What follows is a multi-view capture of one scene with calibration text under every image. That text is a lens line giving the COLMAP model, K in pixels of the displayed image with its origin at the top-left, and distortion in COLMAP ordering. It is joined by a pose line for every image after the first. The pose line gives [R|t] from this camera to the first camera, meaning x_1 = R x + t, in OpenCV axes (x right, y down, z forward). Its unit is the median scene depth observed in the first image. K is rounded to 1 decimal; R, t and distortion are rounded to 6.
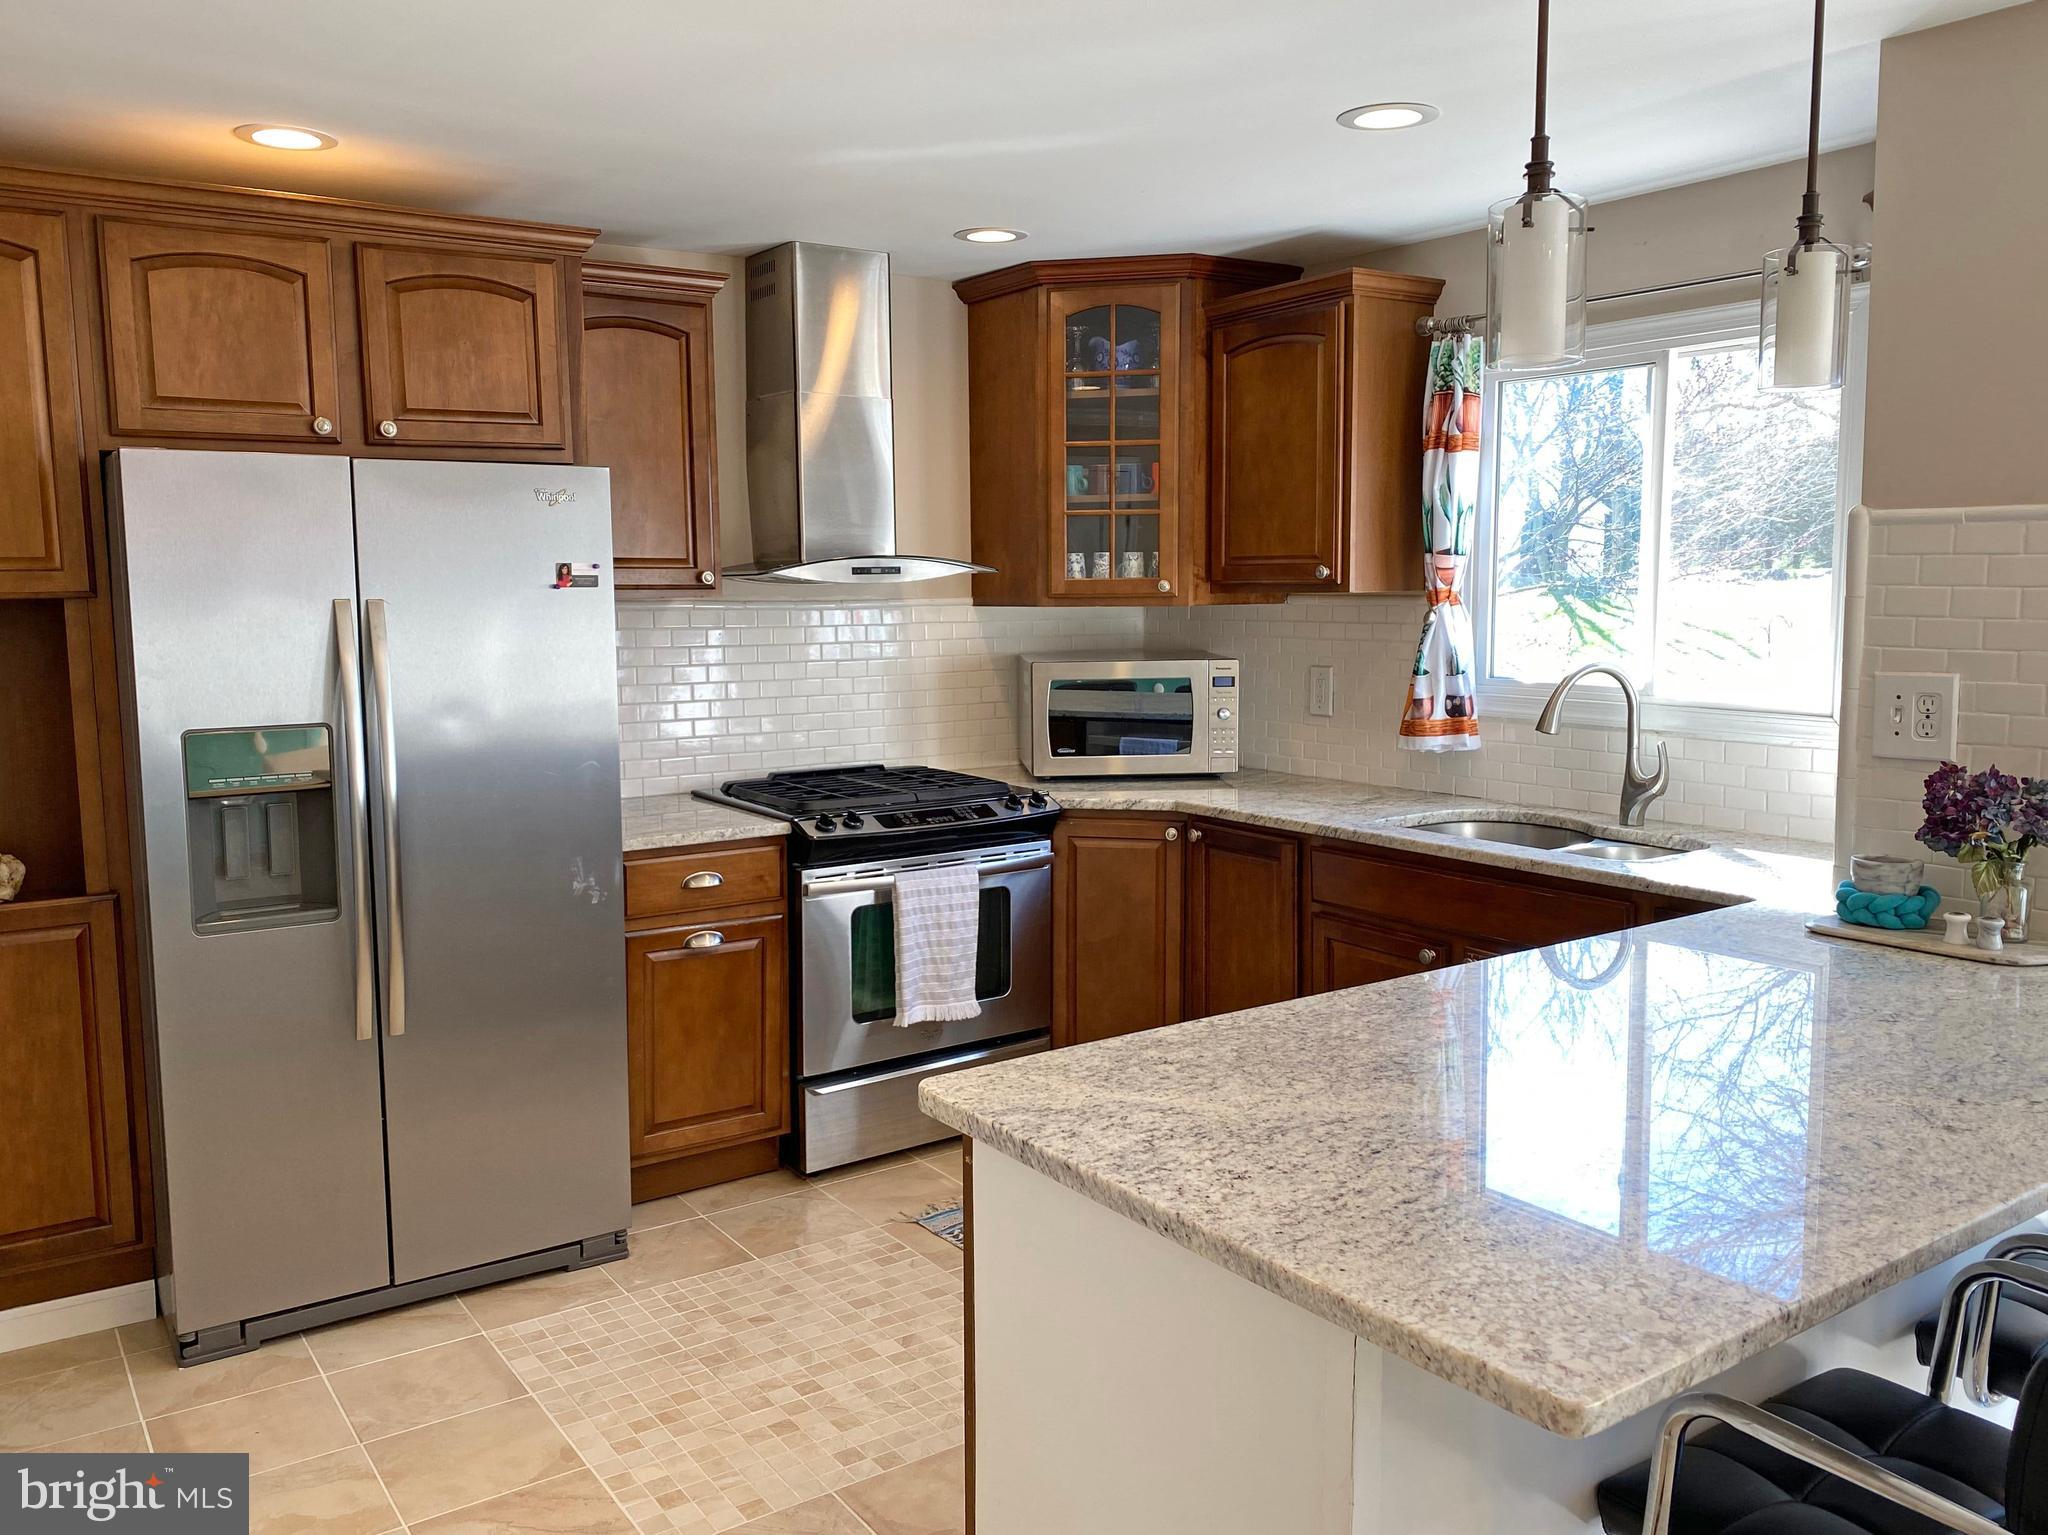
lens RADIAL K [[1584.6, 0, 993.8], [0, 1584.6, 756.0], [0, 0, 1]] dist [0.078413, -0.093972]
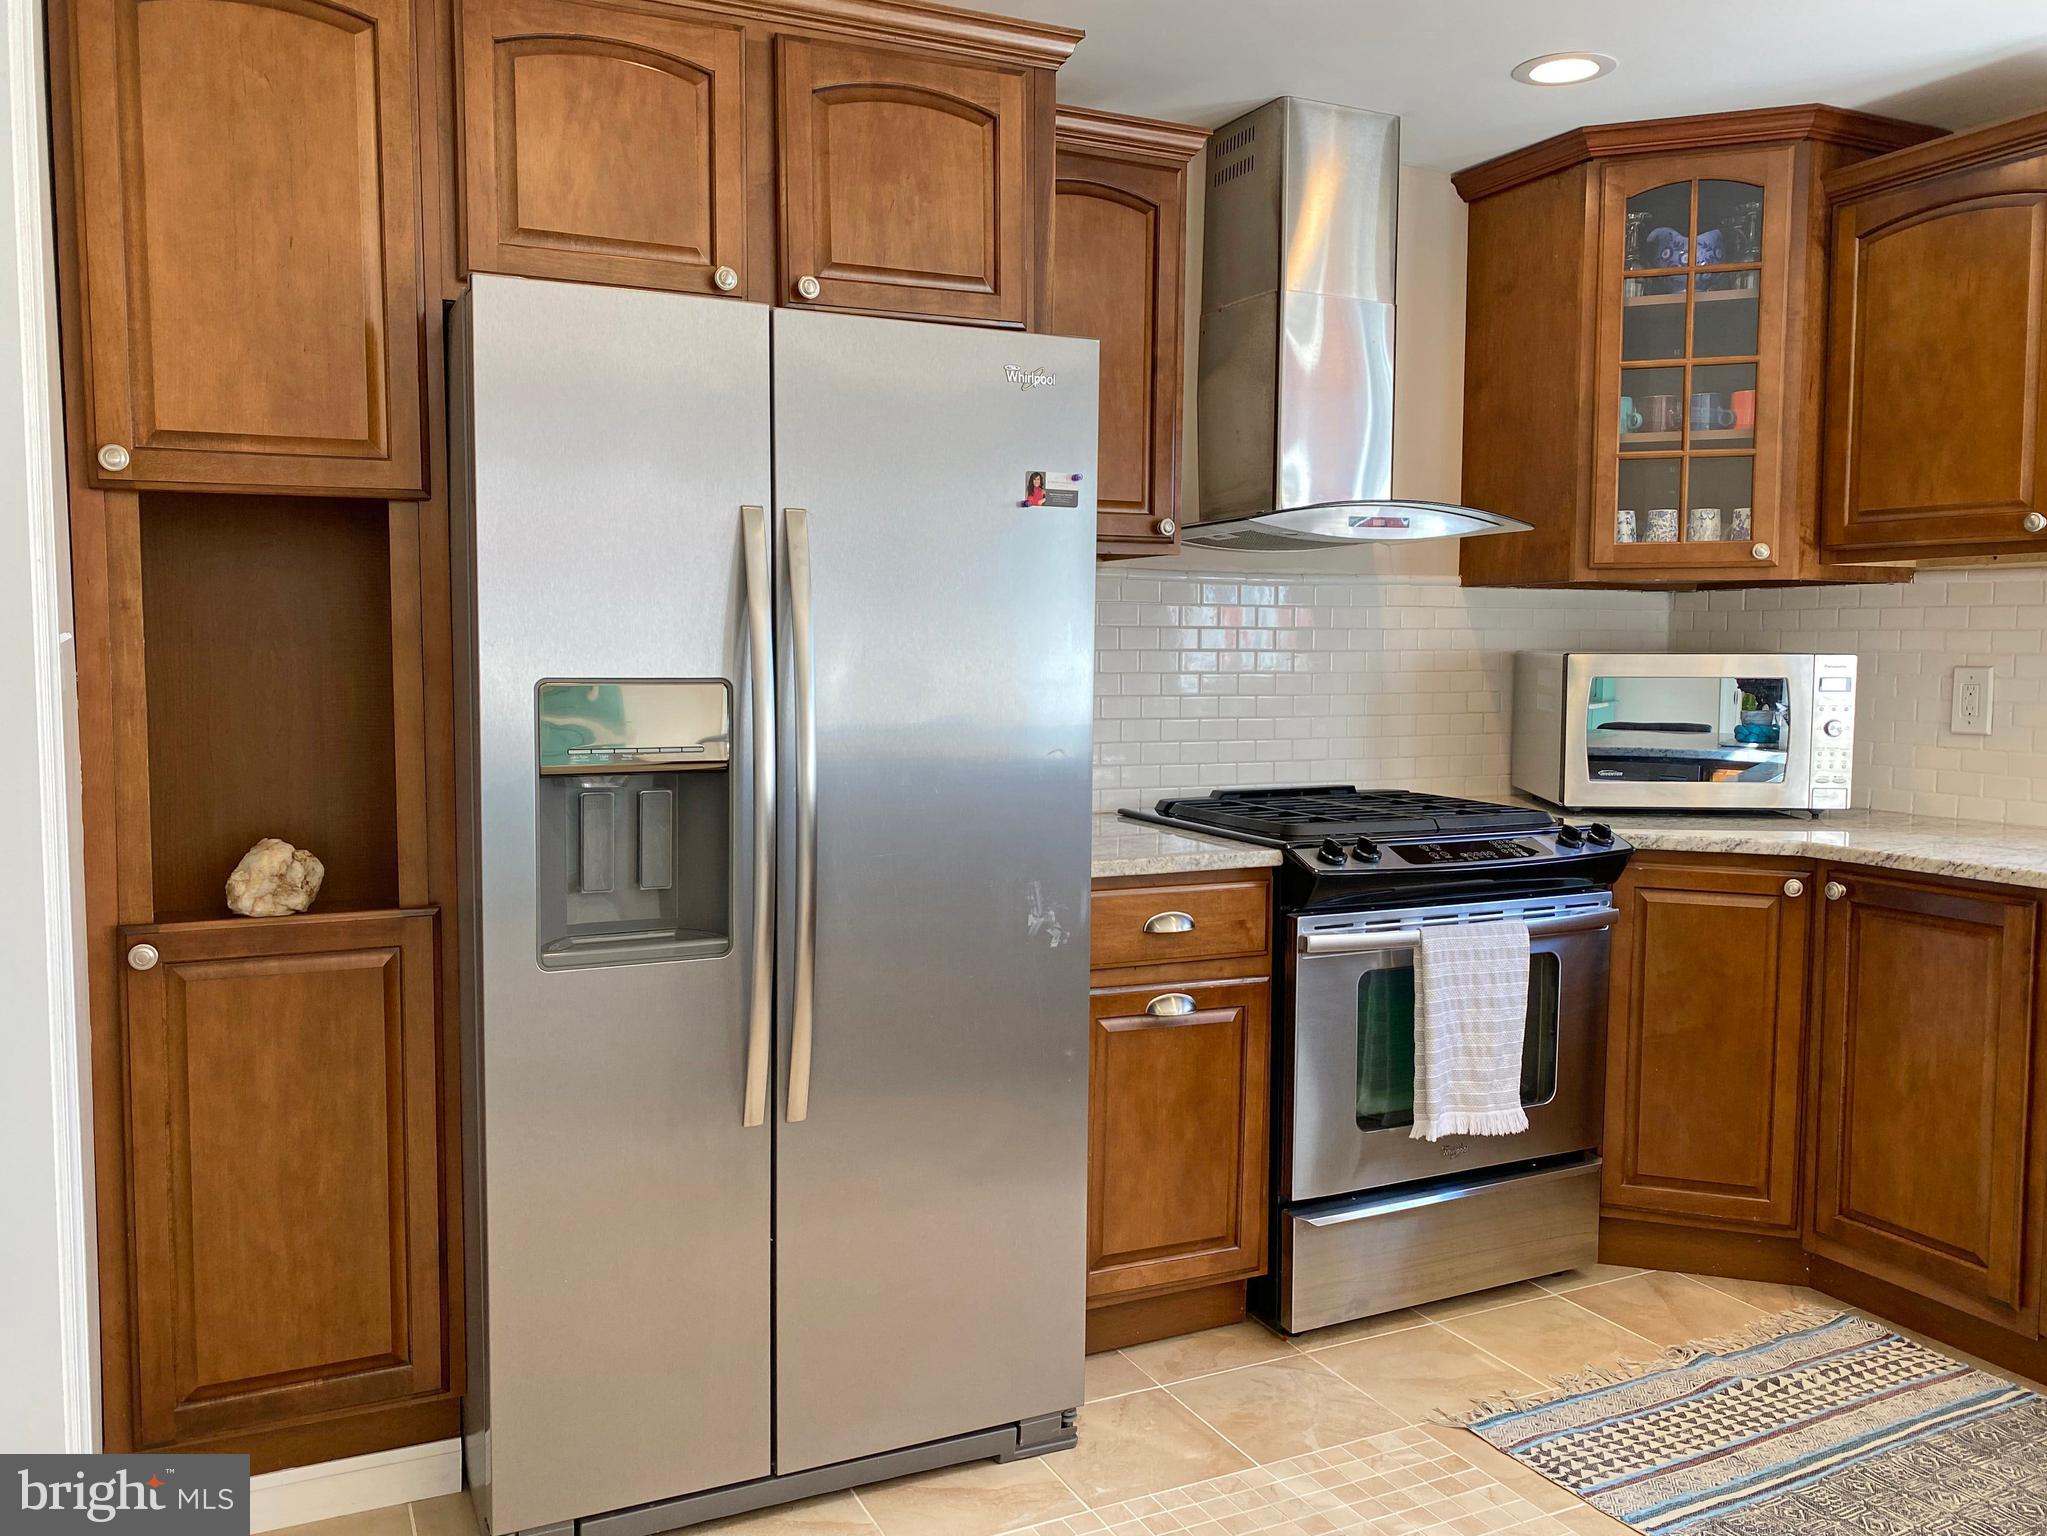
lens RADIAL K [[1591.4, 0, 1023.8], [0, 1591.4, 761.0], [0, 0, 1]] dist [0.077527, -0.093991]
pose [[0.991031, 0.023612, -0.131533, -0.150745], [-0.028340, 0.999014, -0.034186, 0.028991], [0.130596, 0.037607, 0.990722, 0.248248]]
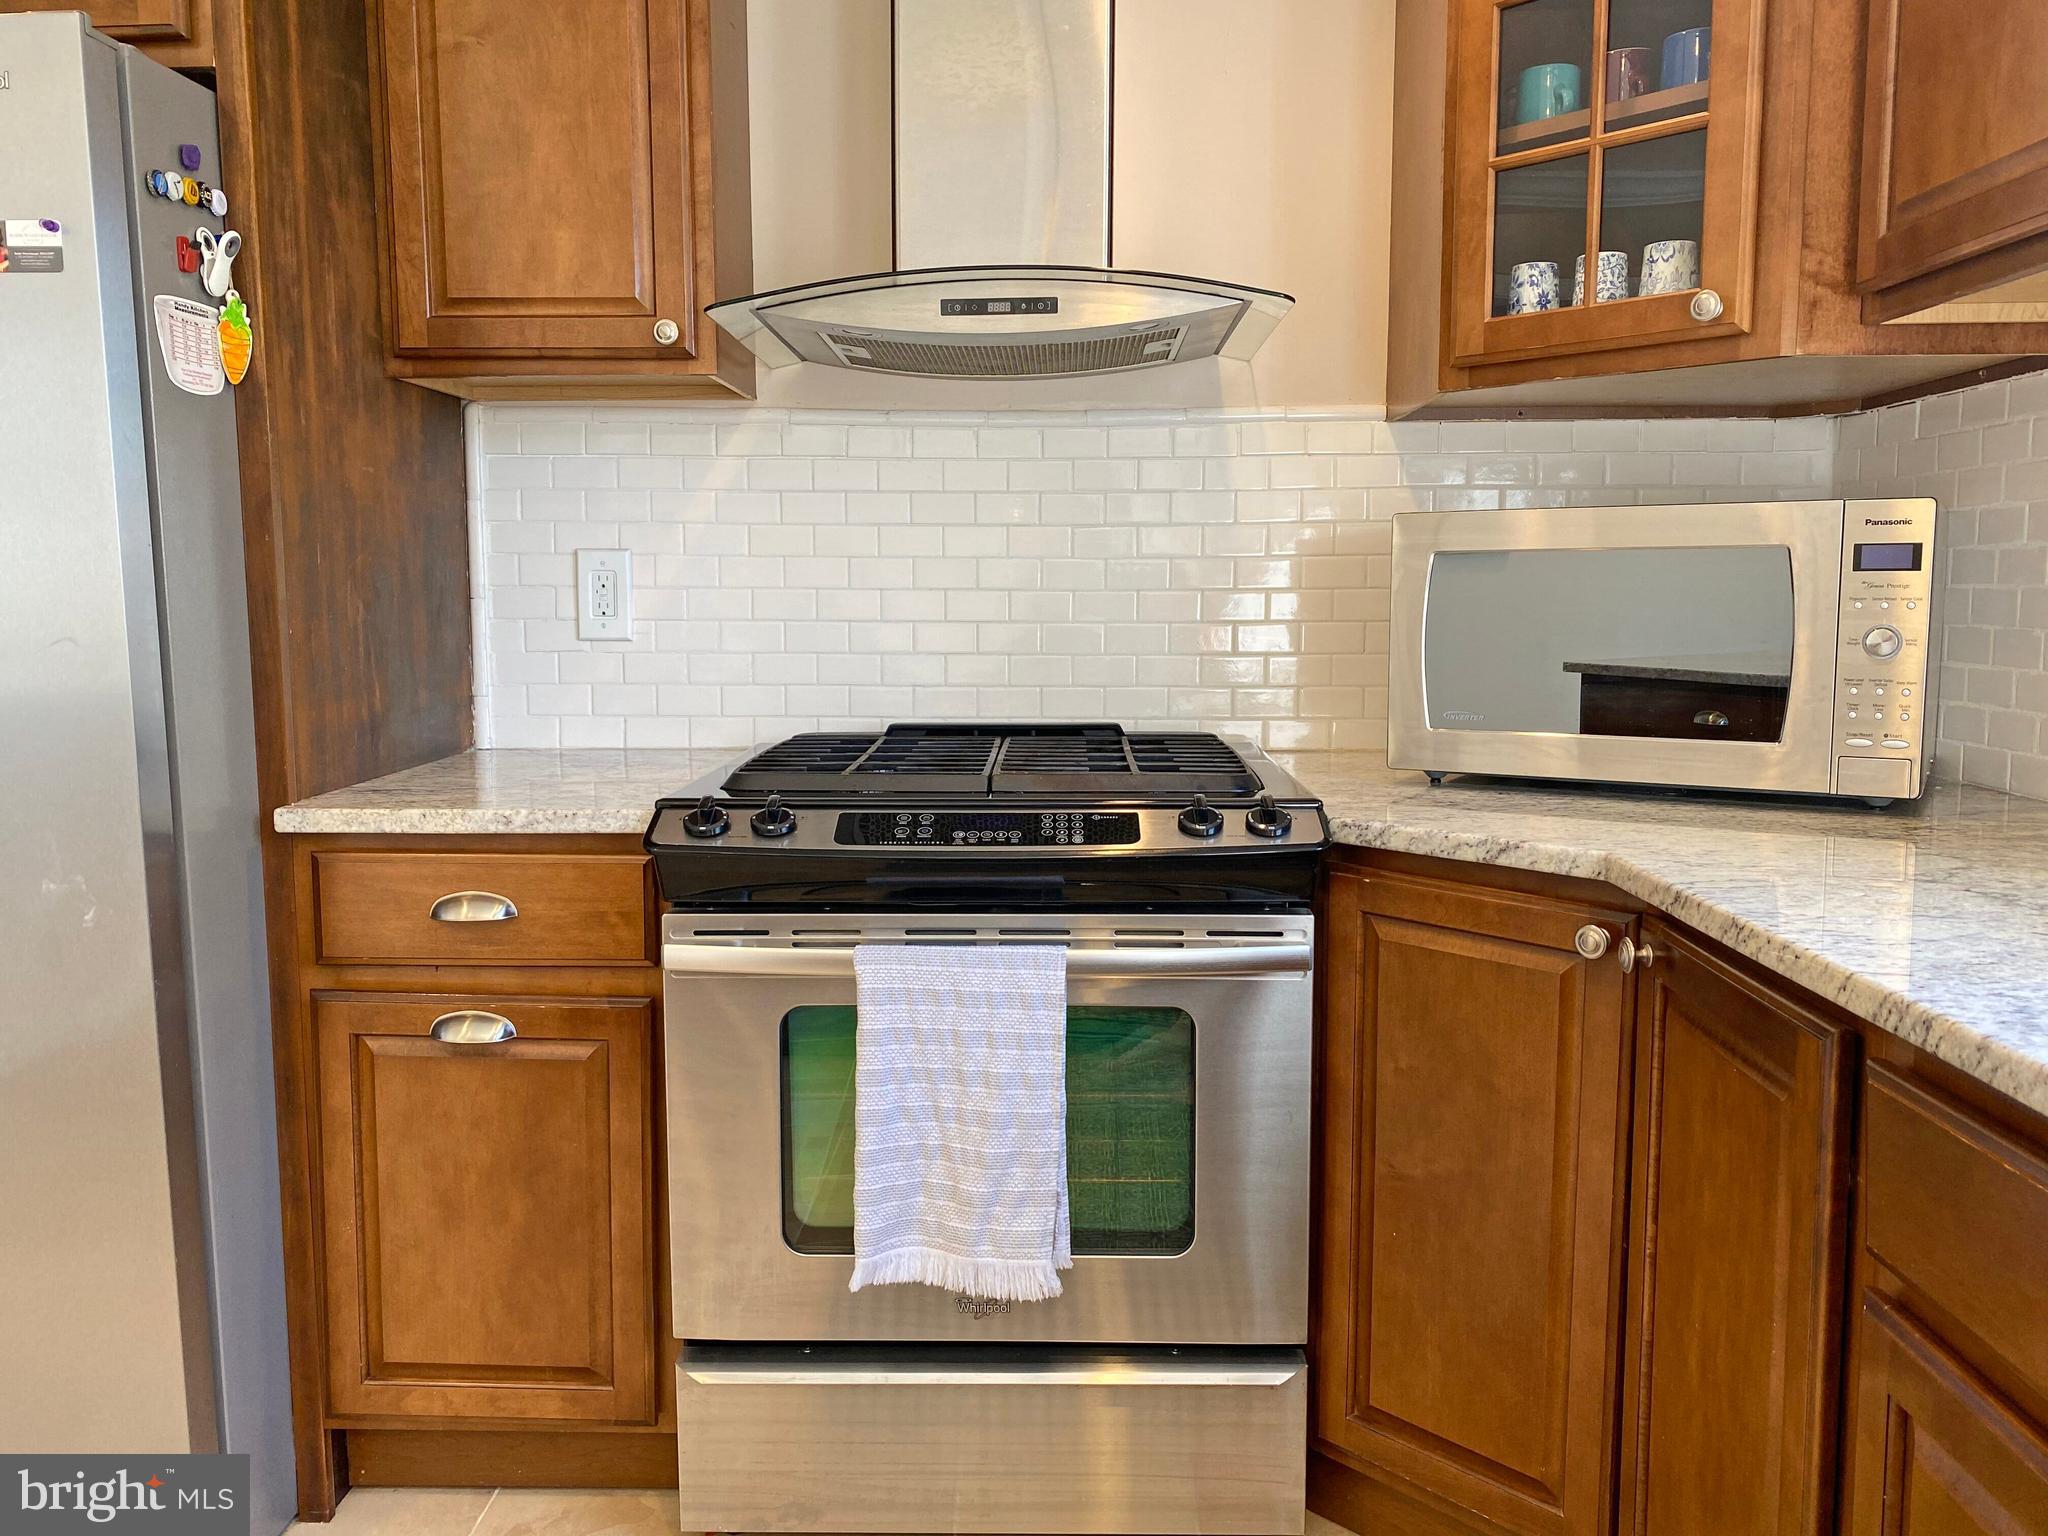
lens RADIAL K [[1545.7, 0, 1020.6], [0, 1545.7, 760.4], [0, 0, 1]] dist [0.058504, -0.074579]
pose [[0.814896, 0.071684, -0.575158, 0.228090], [-0.067805, 0.997299, 0.028230, 0.006036], [0.575628, 0.015994, 0.817555, 0.675233]]
